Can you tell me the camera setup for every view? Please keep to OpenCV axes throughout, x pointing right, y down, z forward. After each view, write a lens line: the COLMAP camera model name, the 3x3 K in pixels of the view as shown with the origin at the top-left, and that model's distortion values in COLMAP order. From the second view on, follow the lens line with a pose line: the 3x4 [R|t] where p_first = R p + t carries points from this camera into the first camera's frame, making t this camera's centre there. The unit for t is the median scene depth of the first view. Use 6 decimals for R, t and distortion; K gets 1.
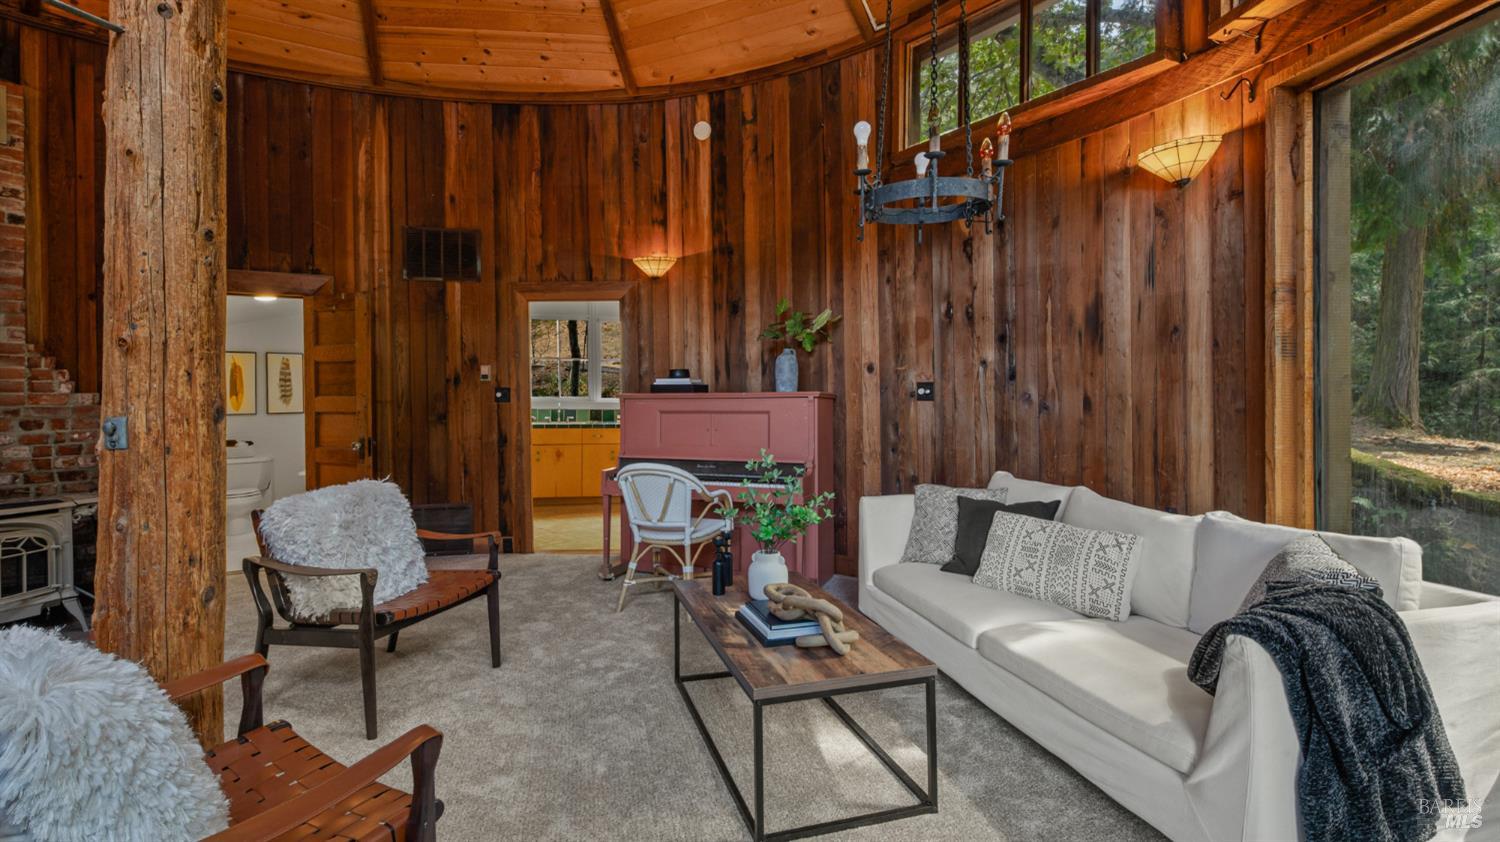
lens RADIAL K [[674.1, 0, 741.1], [0, 674.1, 392.1], [0, 0, 1]] dist [-0.000831, -0.000533]
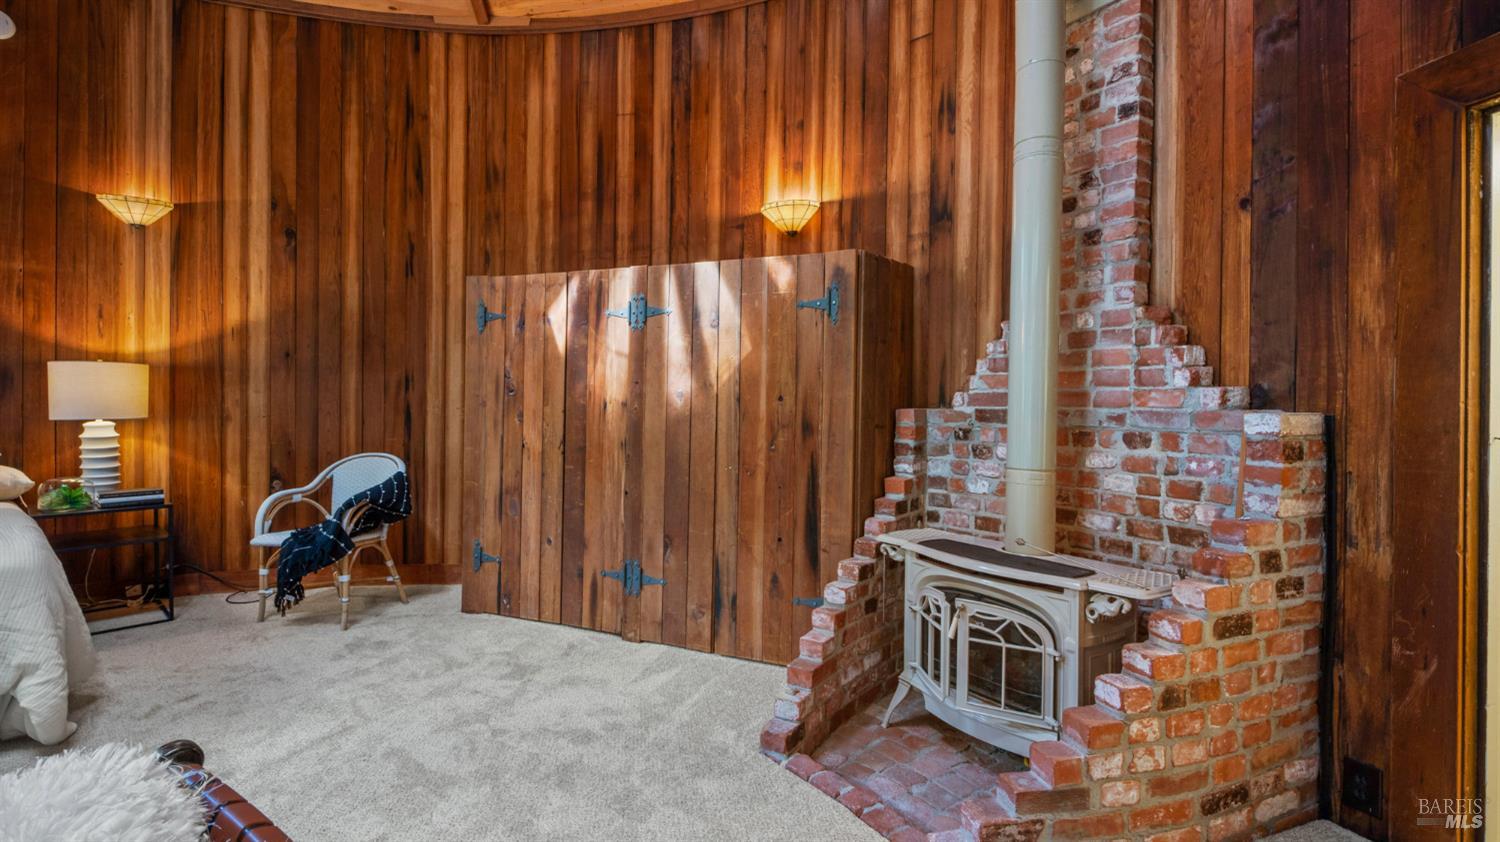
lens RADIAL K [[664.7, 0, 750.0], [0, 664.7, 411.0], [0, 0, 1]] dist [-0.000179, -0.000126]
pose [[-0.341445, 0.000828, -0.939901, -0.424893], [-0.014973, 0.999868, 0.006320, 0.027326], [0.939782, 0.016231, -0.341388, 0.999084]]
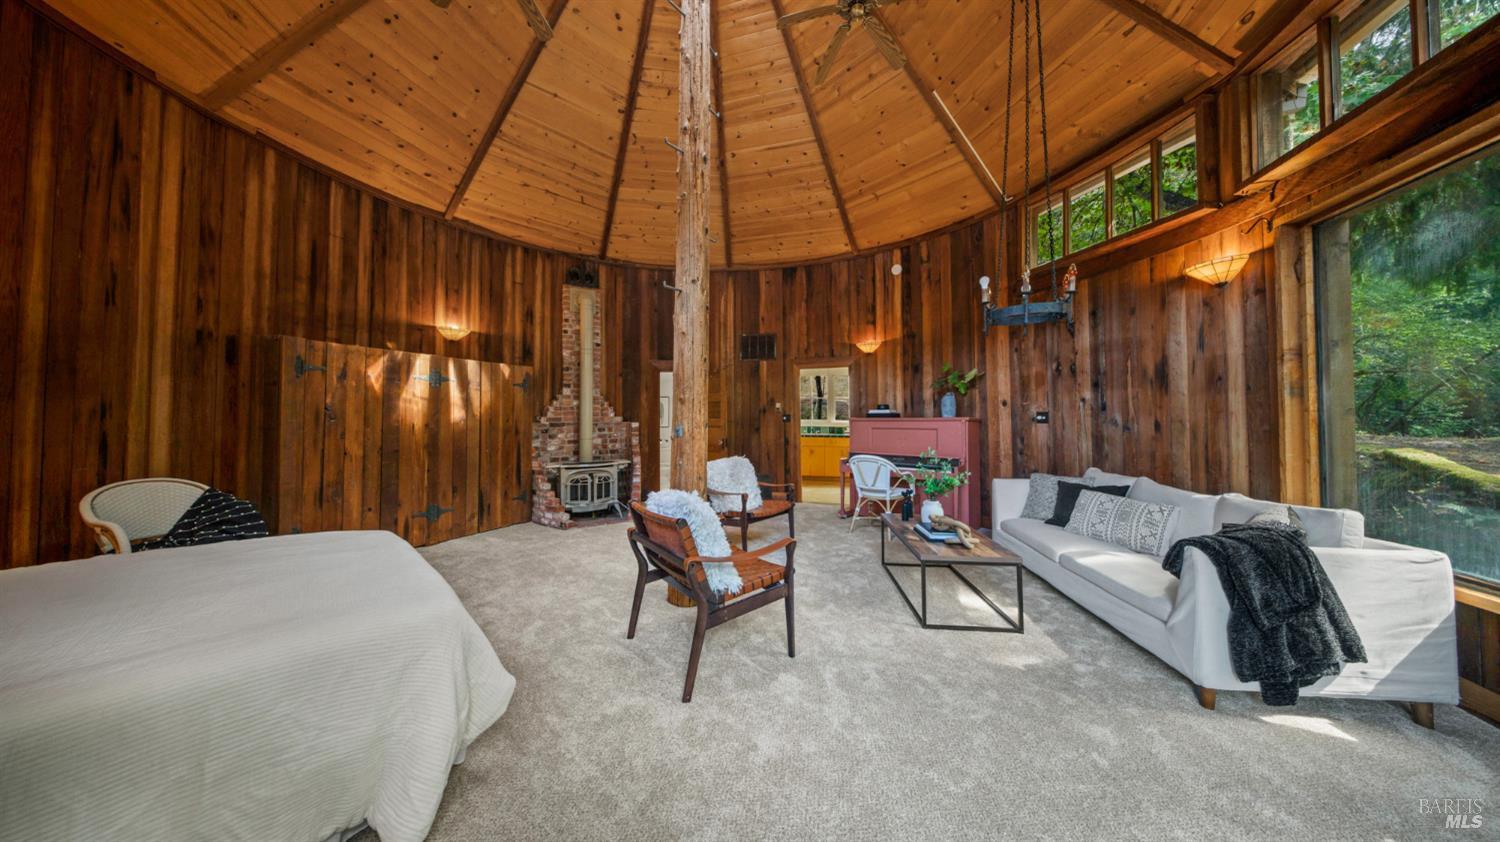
lens RADIAL K [[426.2, 0, 749.1], [0, 426.2, 410.0], [0, 0, 1]] dist [-0.000655, -0.000092]
pose [[0.923881, -0.002095, -0.382675, 0.016203], [-0.003881, 0.999882, -0.014844, -0.001531], [0.382661, 0.015200, 0.923764, -0.233574]]
